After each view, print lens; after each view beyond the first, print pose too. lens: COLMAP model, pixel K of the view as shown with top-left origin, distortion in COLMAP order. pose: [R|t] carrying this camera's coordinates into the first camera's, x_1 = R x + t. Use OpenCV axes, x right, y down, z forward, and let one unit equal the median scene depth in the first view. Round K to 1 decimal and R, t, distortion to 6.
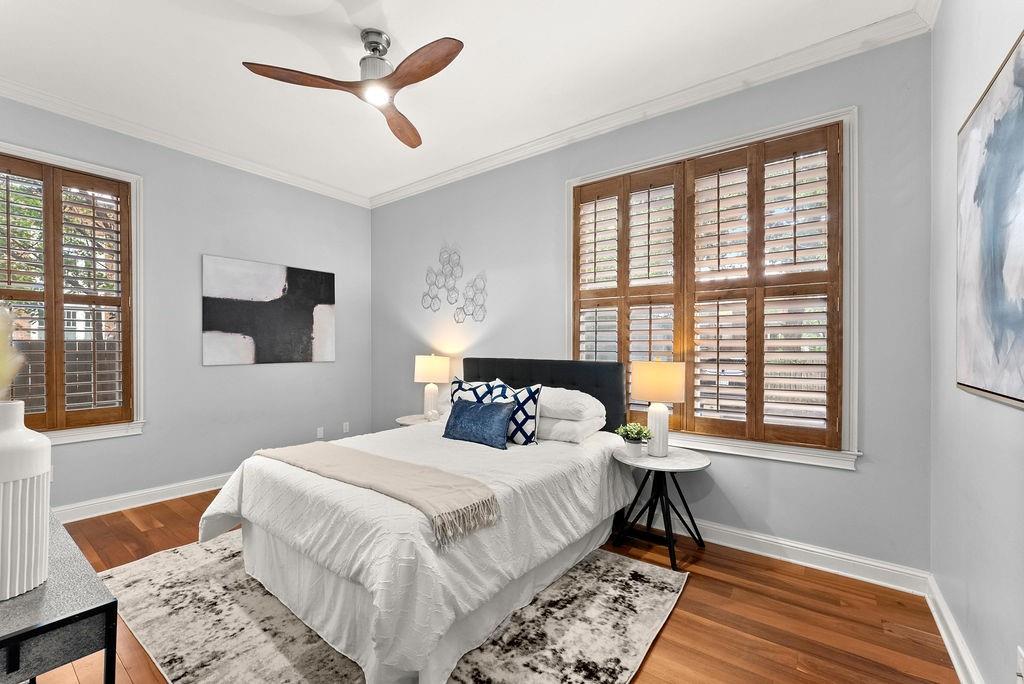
lens RADIAL K [[419.0, 0, 505.1], [0, 419.0, 349.0], [0, 0, 1]] dist [0.000823, -0.000143]
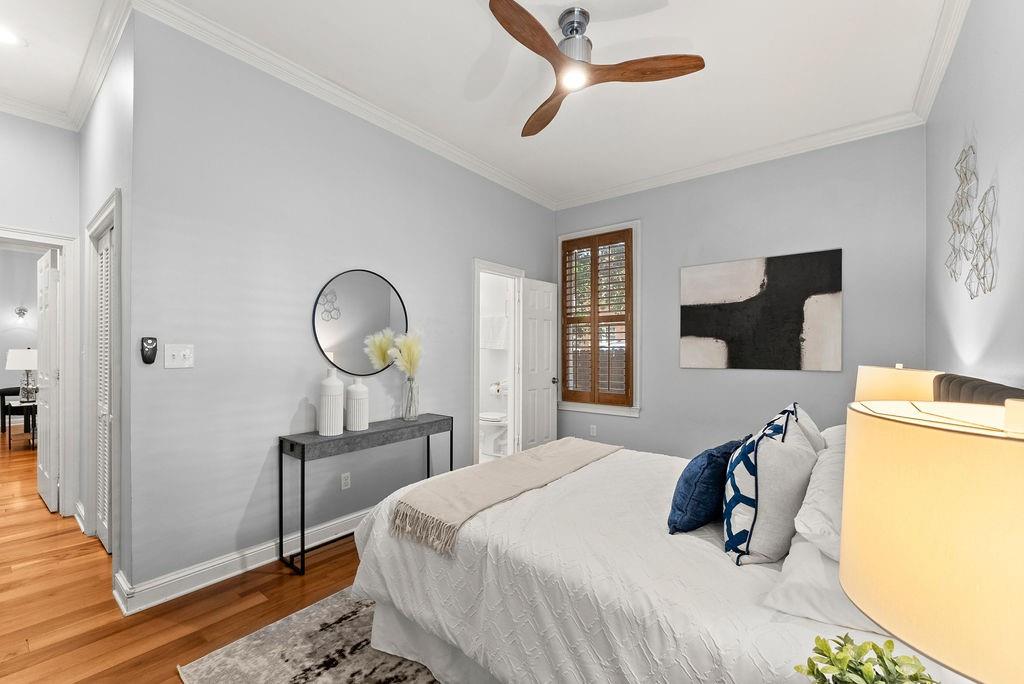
lens RADIAL K [[419.0, 0, 508.2], [0, 419.0, 350.9], [0, 0, 1]] dist [0.000823, -0.000143]
pose [[-0.026393, -0.000801, -0.999651, 0.458401], [-0.010117, 0.999949, -0.000534, 0.000974], [0.999600, 0.010099, -0.026400, 0.643312]]
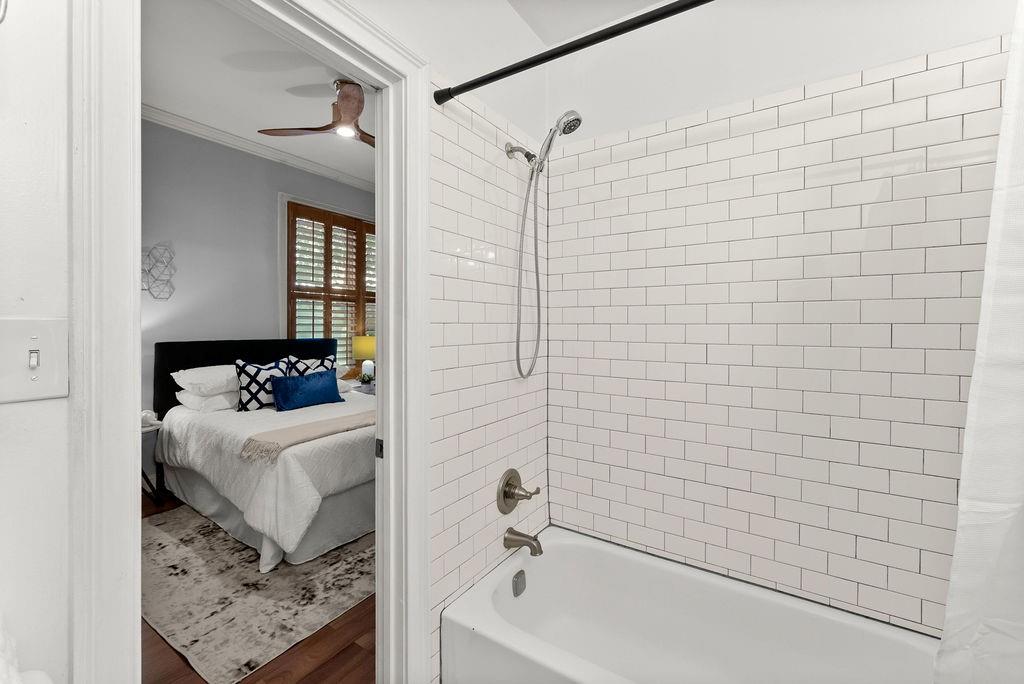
lens RADIAL K [[419.0, 0, 512.1], [0, 419.0, 317.7], [0, 0, 1]] dist [0.000823, -0.000143]
pose [[-0.058870, 0.019958, 0.998066, -1.179117], [0.007719, 0.999779, -0.019537, -0.008815], [-0.998236, 0.006554, -0.059012, 0.420507]]
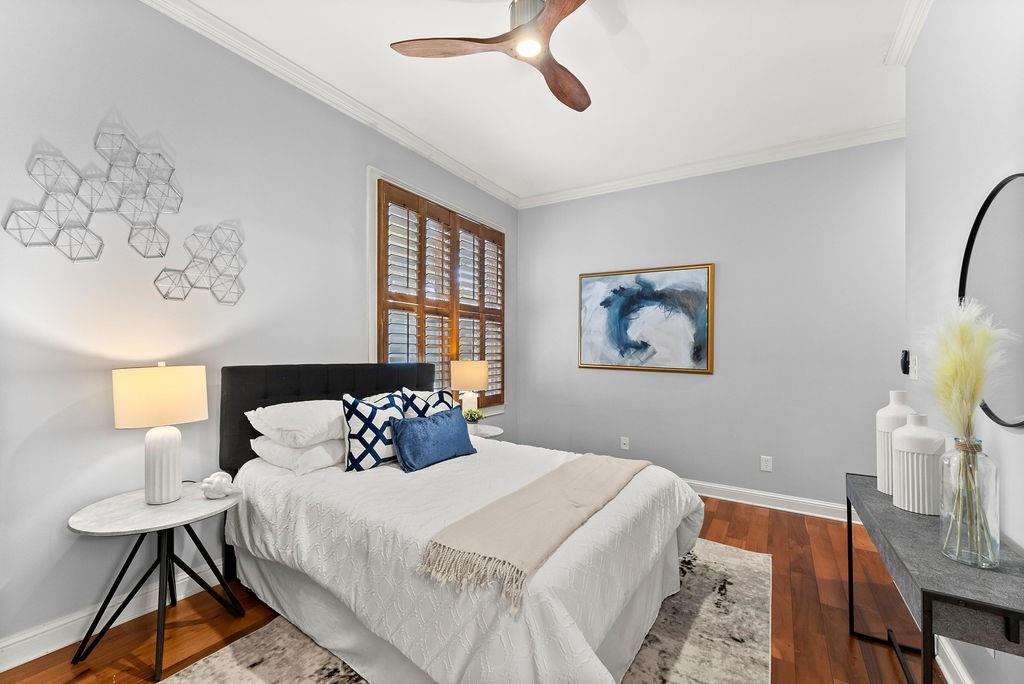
lens RADIAL K [[419.0, 0, 505.3], [0, 419.0, 349.3], [0, 0, 1]] dist [0.000823, -0.000143]
pose [[-0.059369, 0.000374, 0.998236, -0.825211], [-0.011967, 0.999928, -0.001086, -0.008130], [-0.998164, -0.012011, -0.059360, 0.805798]]
